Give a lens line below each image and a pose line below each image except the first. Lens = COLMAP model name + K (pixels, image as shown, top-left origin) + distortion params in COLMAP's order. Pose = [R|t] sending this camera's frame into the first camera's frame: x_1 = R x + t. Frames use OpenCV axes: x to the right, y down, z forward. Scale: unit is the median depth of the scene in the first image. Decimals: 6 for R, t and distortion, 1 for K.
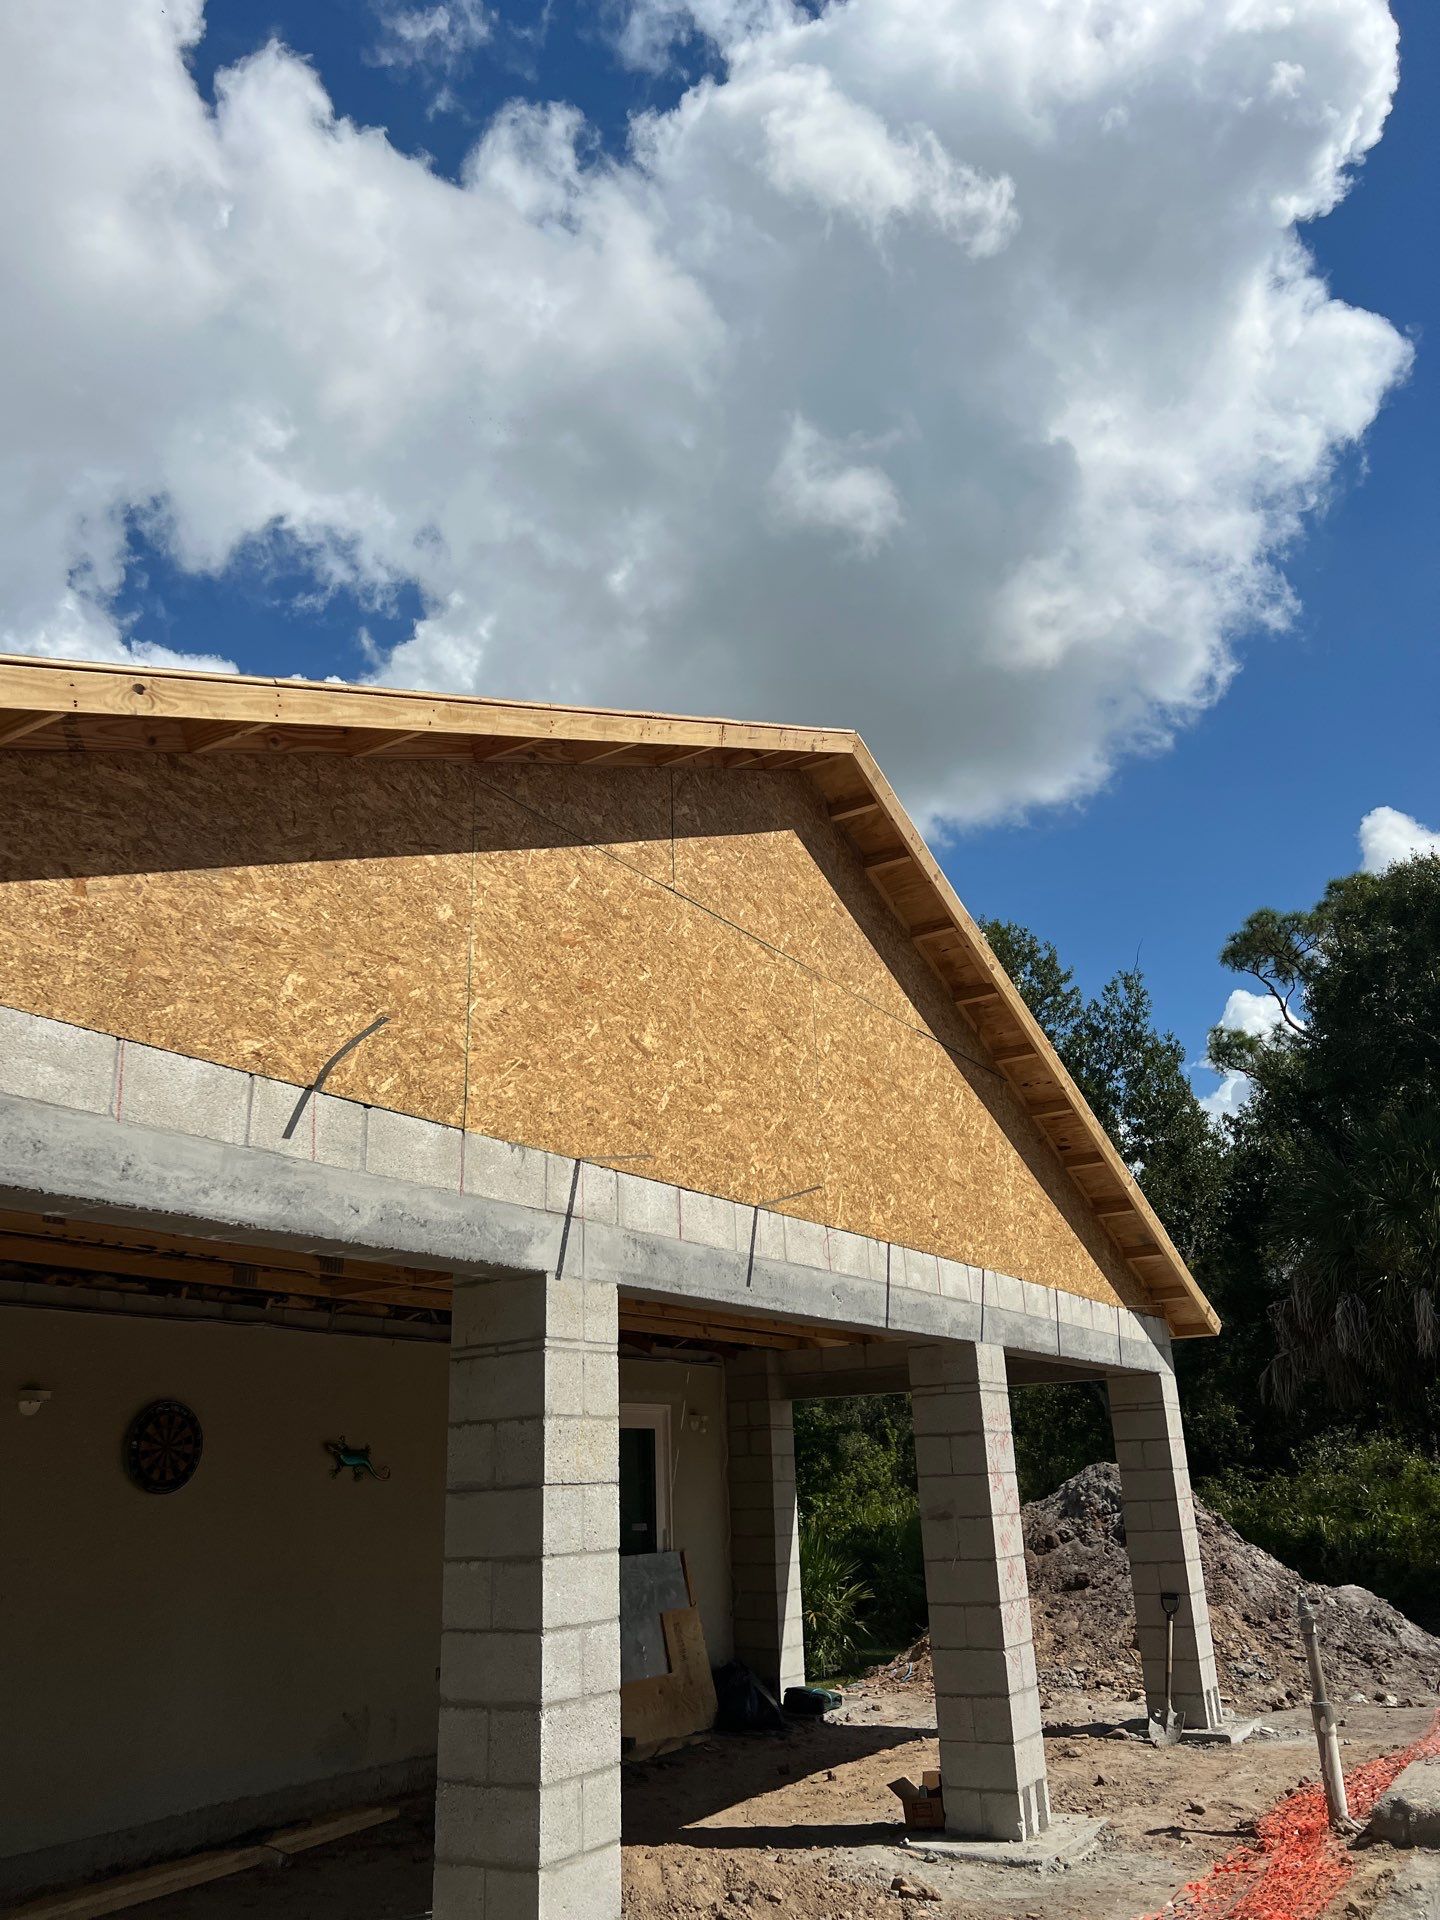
lens RADIAL K [[1414.5, 0, 728.0], [0, 1414.5, 987.8], [0, 0, 1]] dist [0.131610, -0.269906]
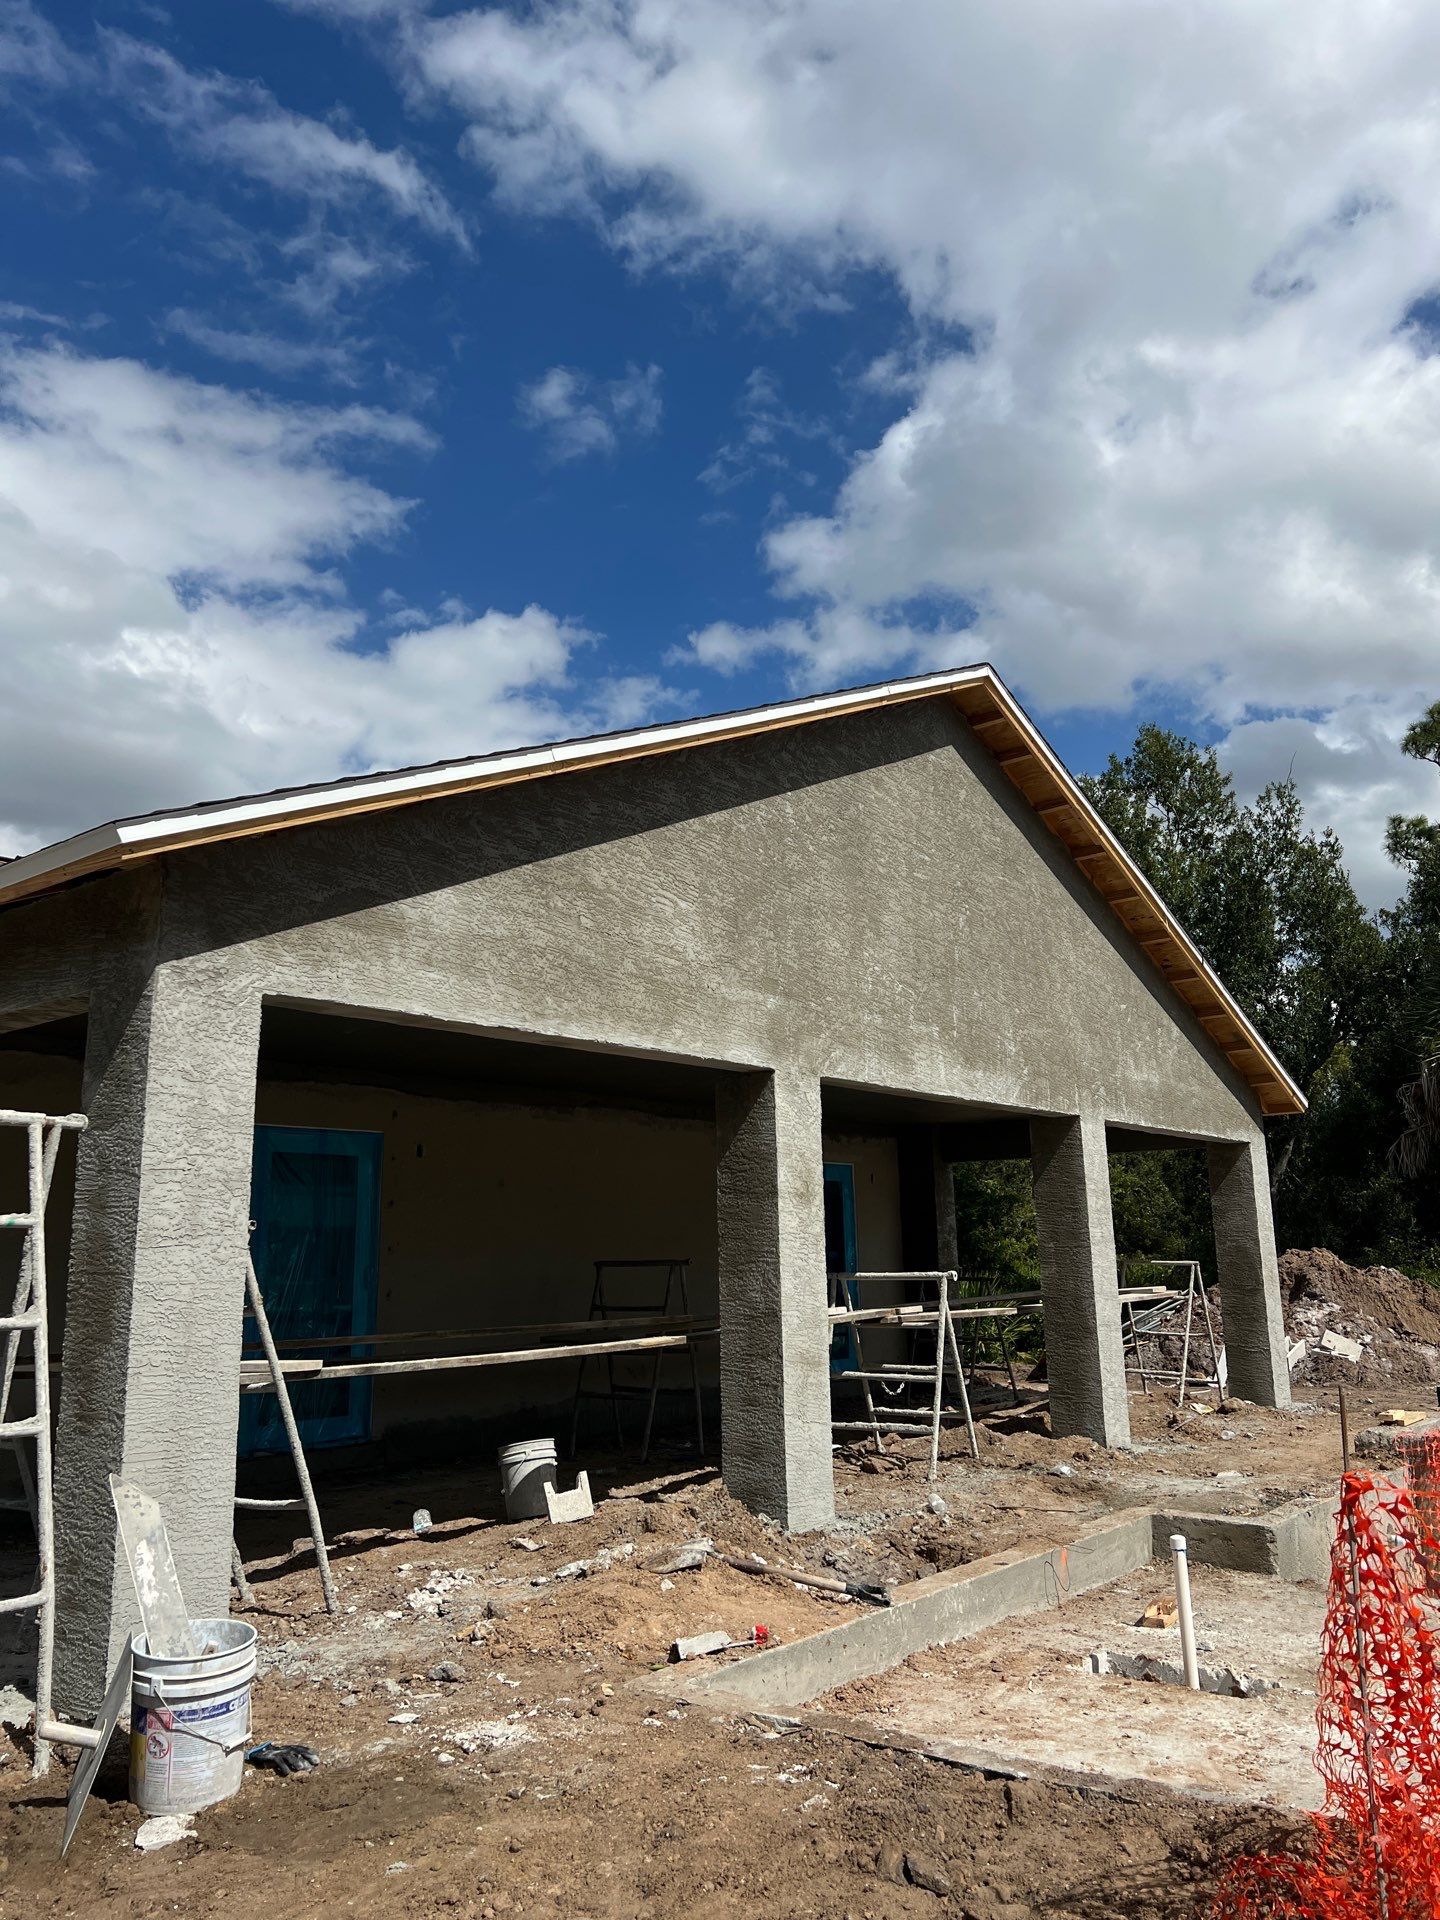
lens RADIAL K [[1412.8, 0, 729.9], [0, 1412.8, 951.9], [0, 0, 1]] dist [0.167491, -0.474208]
pose [[0.992168, -0.009482, -0.124548, 0.014679], [0.024897, 0.992119, 0.122802, -0.082447], [0.122402, -0.124941, 0.984585, -0.361896]]
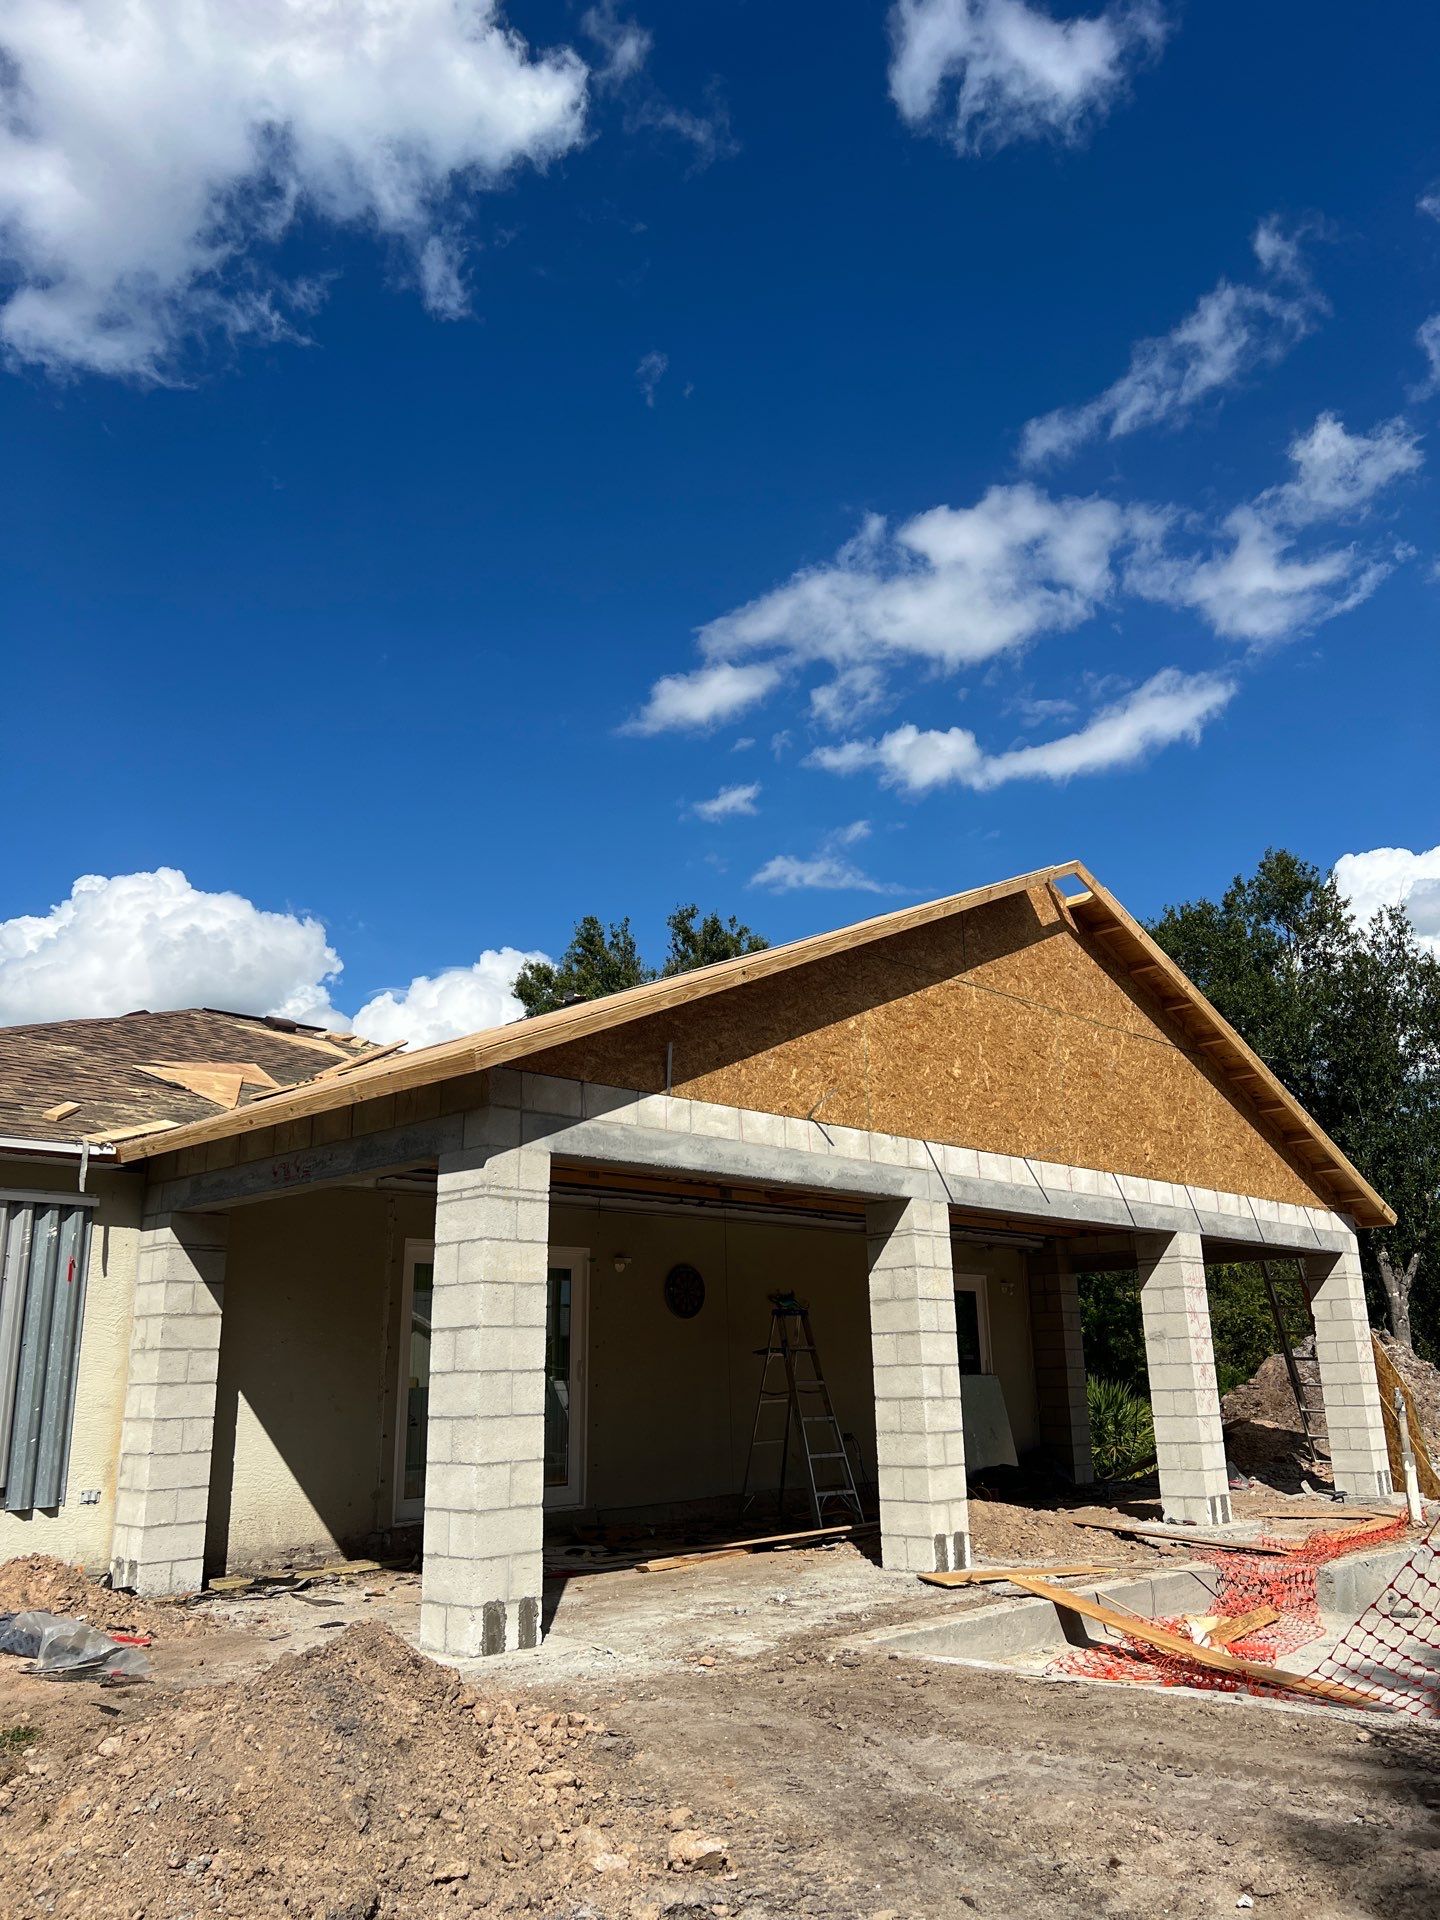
lens RADIAL K [[1412.8, 0, 729.9], [0, 1412.8, 951.9], [0, 0, 1]] dist [0.167491, -0.474208]
pose [[0.974994, -0.047667, -0.217059, 0.049374], [0.058280, 0.997384, 0.042755, -0.161800], [0.214454, -0.054336, 0.975222, -0.653182]]
